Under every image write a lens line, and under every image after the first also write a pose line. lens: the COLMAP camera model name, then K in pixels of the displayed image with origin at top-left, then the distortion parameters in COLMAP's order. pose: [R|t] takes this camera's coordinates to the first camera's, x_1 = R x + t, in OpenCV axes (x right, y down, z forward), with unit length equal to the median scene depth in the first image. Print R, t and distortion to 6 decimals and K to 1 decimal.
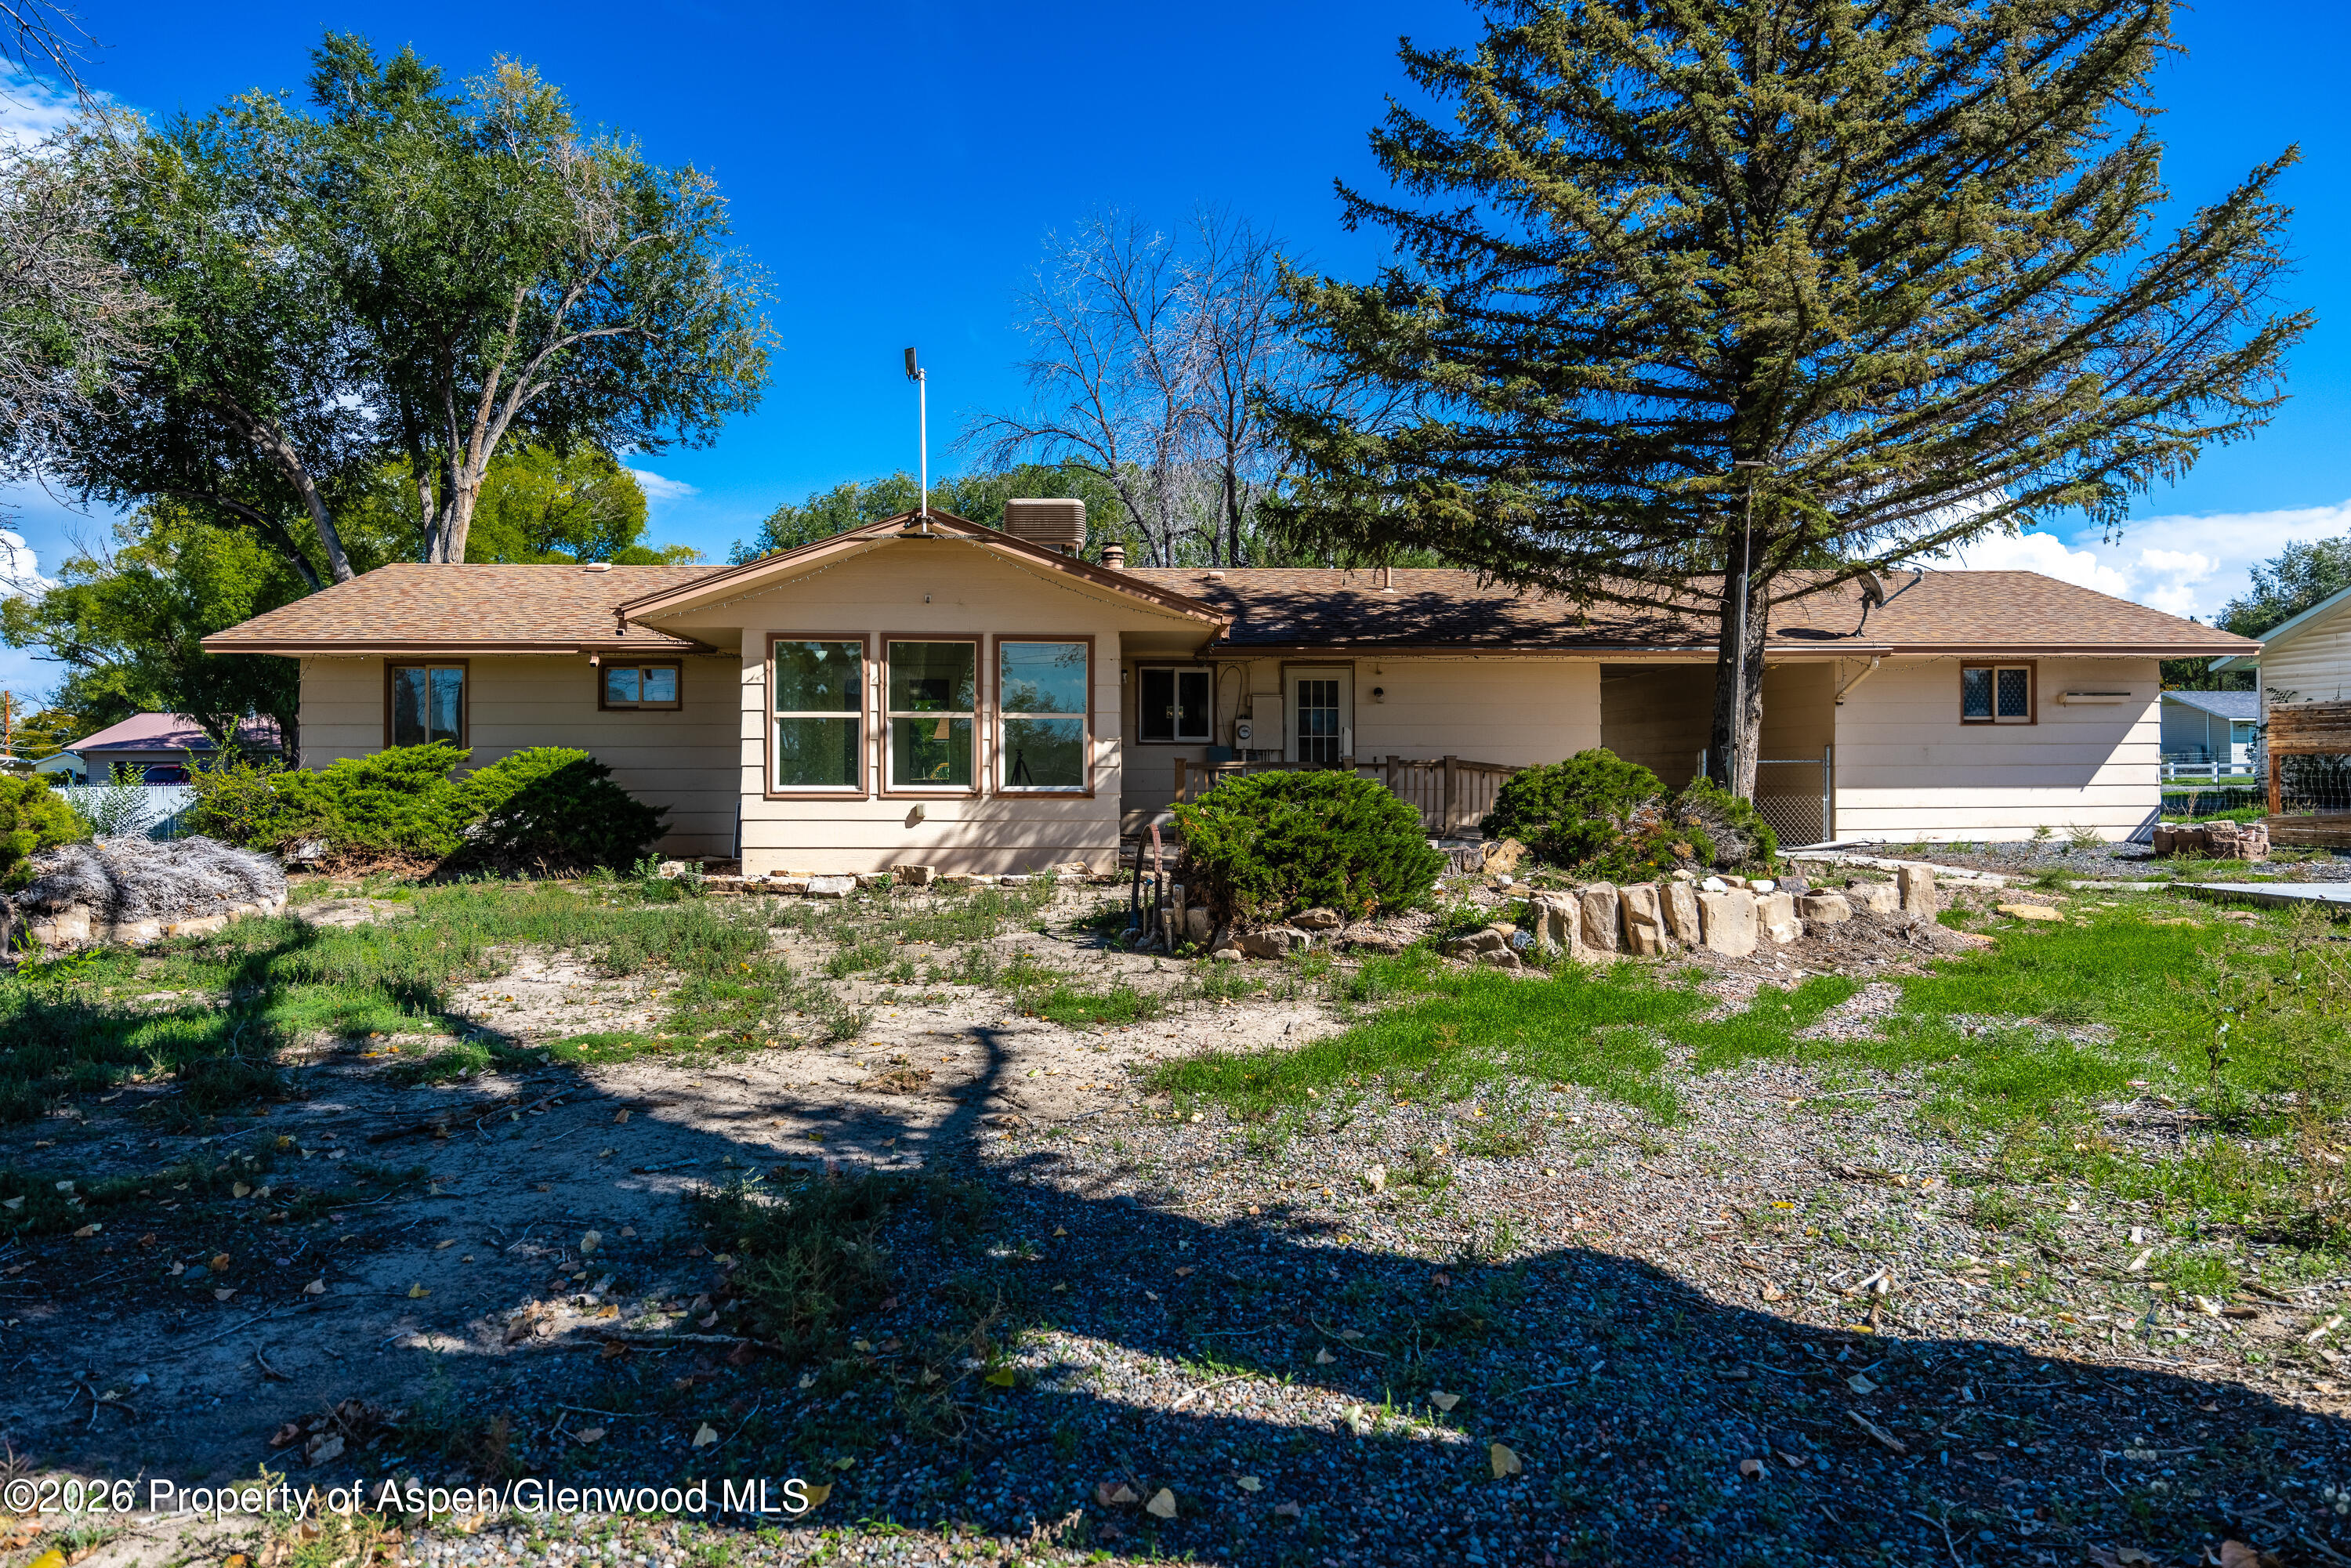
lens RADIAL K [[1546.7, 0, 1175.5], [0, 1546.7, 784.0], [0, 0, 1]] dist [-0.005771, -0.000513]
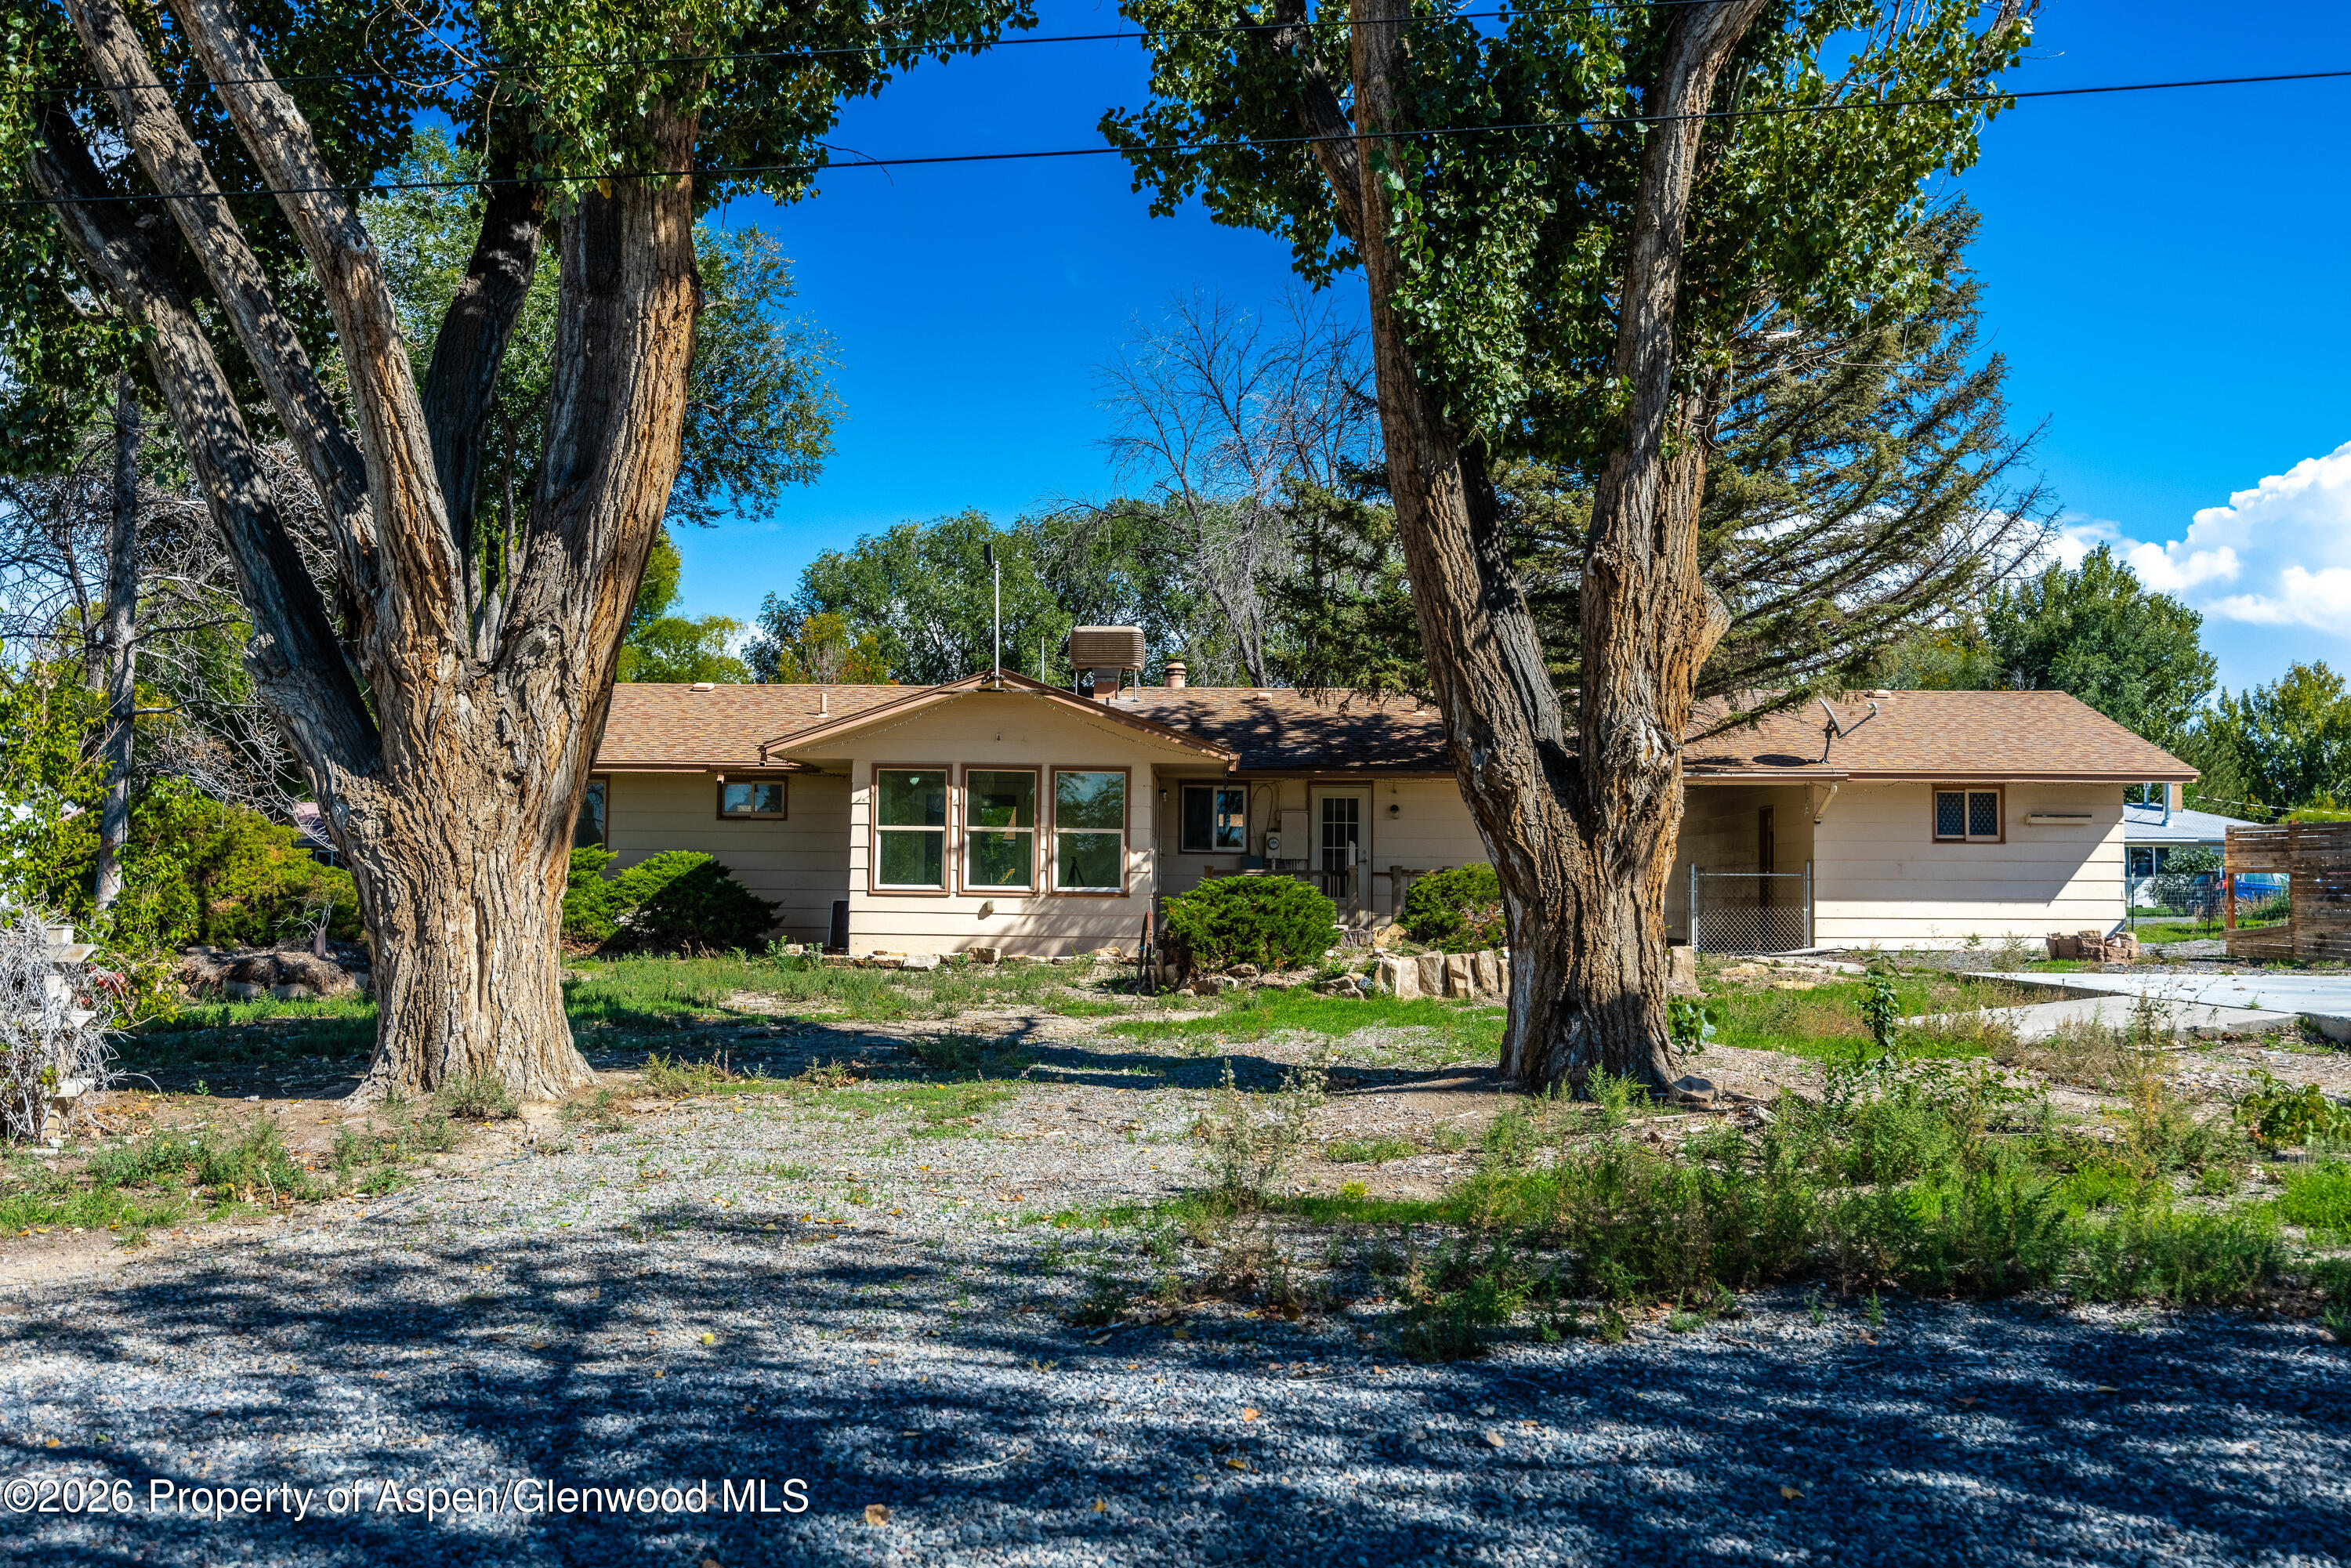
lens RADIAL K [[2246.4, 0, 1142.6], [0, 2246.4, 786.1], [0, 0, 1]] dist [-0.003942, -0.004798]
pose [[0.995534, 0.007564, -0.094101, 0.127694], [-0.012450, 0.998598, -0.051450, 0.012483], [0.093580, 0.052392, 0.994232, -0.797804]]
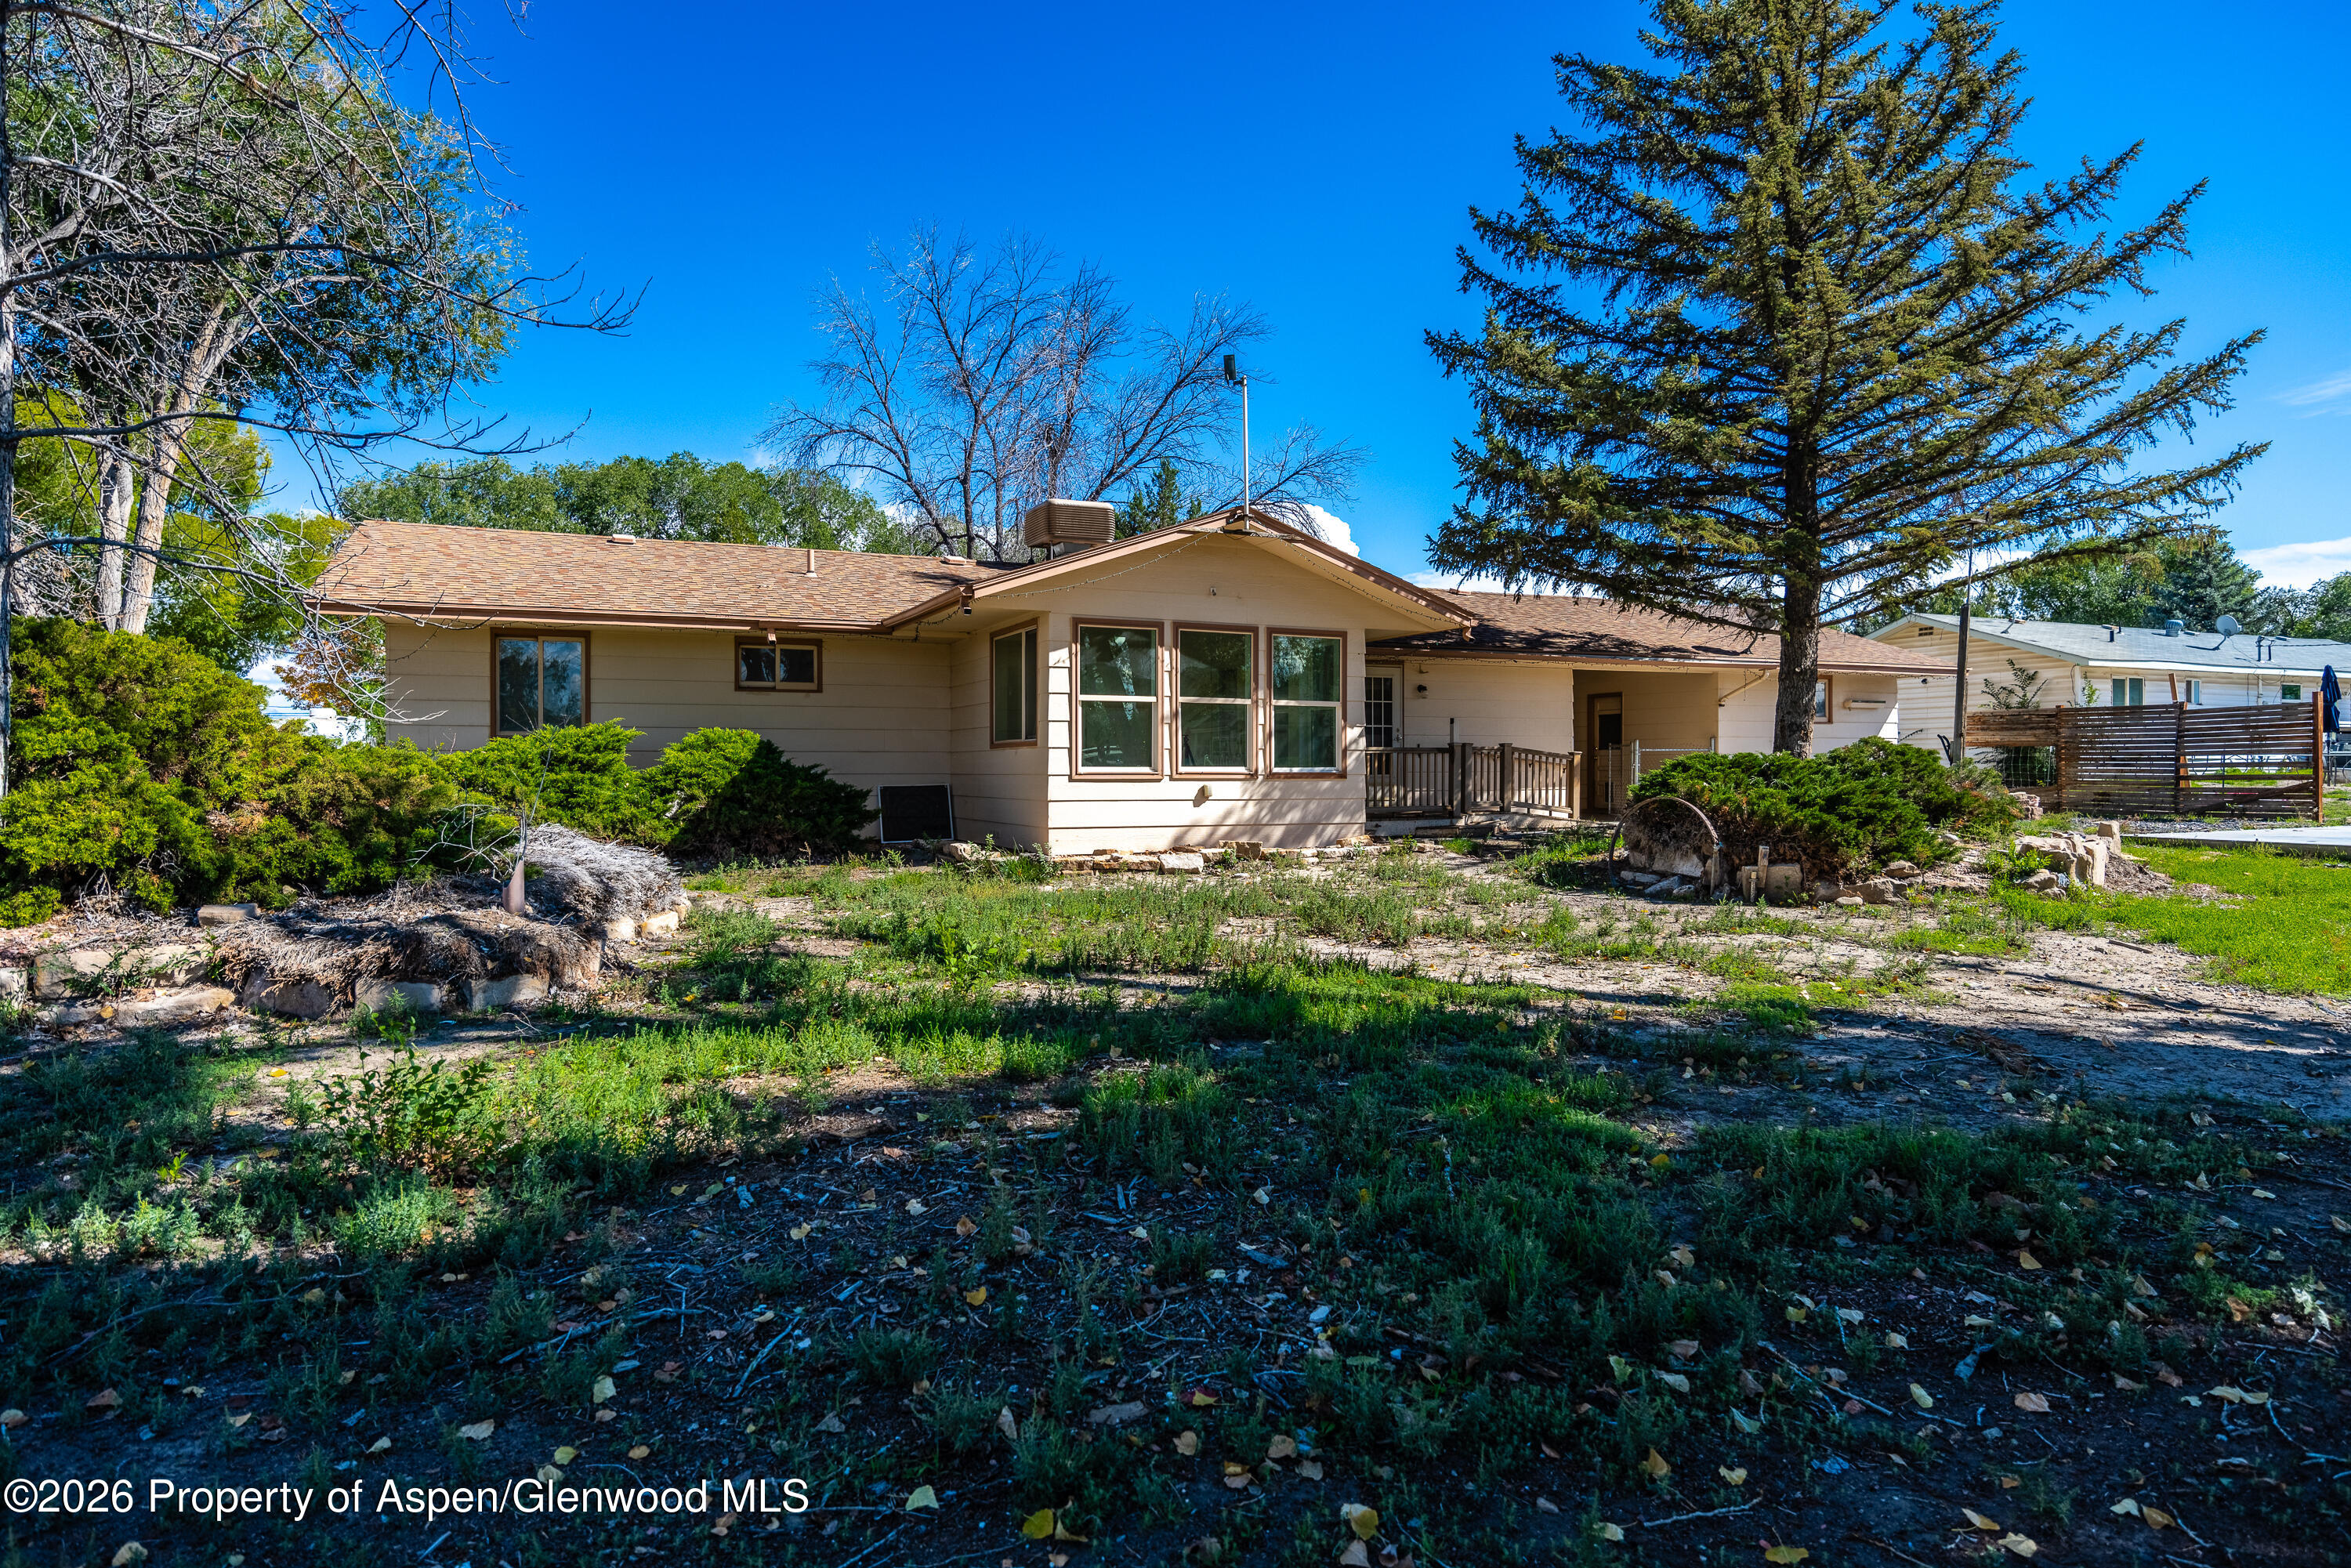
lens RADIAL K [[1392.2, 0, 1175.5], [0, 1392.2, 784.0], [0, 0, 1]] dist [-0.006534, -0.000800]
pose [[0.926801, -0.004568, 0.375524, -0.544121], [0.002102, 0.999973, 0.006978, 0.006173], [-0.375546, -0.005678, 0.926786, 0.119886]]
